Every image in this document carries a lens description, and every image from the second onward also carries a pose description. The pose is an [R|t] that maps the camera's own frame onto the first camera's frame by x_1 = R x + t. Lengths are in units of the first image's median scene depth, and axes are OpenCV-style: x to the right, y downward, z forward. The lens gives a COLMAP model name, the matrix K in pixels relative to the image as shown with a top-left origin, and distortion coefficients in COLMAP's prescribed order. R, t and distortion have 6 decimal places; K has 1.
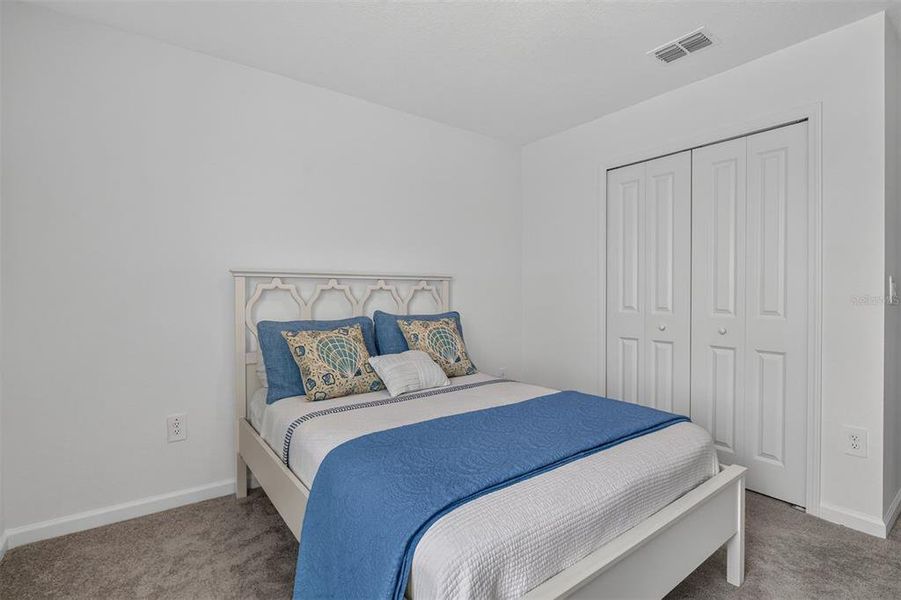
lens RADIAL K [[427.5, 0, 458.1], [0, 427.5, 297.1], [0, 0, 1]] dist [-0.004826, -0.000842]
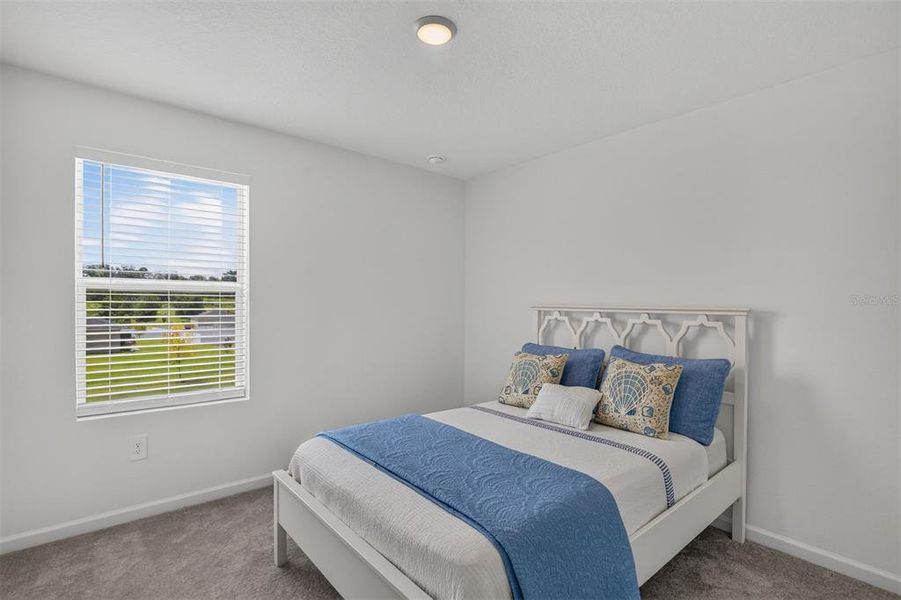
lens RADIAL K [[427.5, 0, 456.6], [0, 427.5, 302.5], [0, 0, 1]] dist [-0.004826, -0.000842]
pose [[0.064567, -0.033109, -0.997364, 0.820483], [-0.058912, 0.997580, -0.036930, -0.007842], [0.996173, 0.061141, 0.062460, 0.651651]]
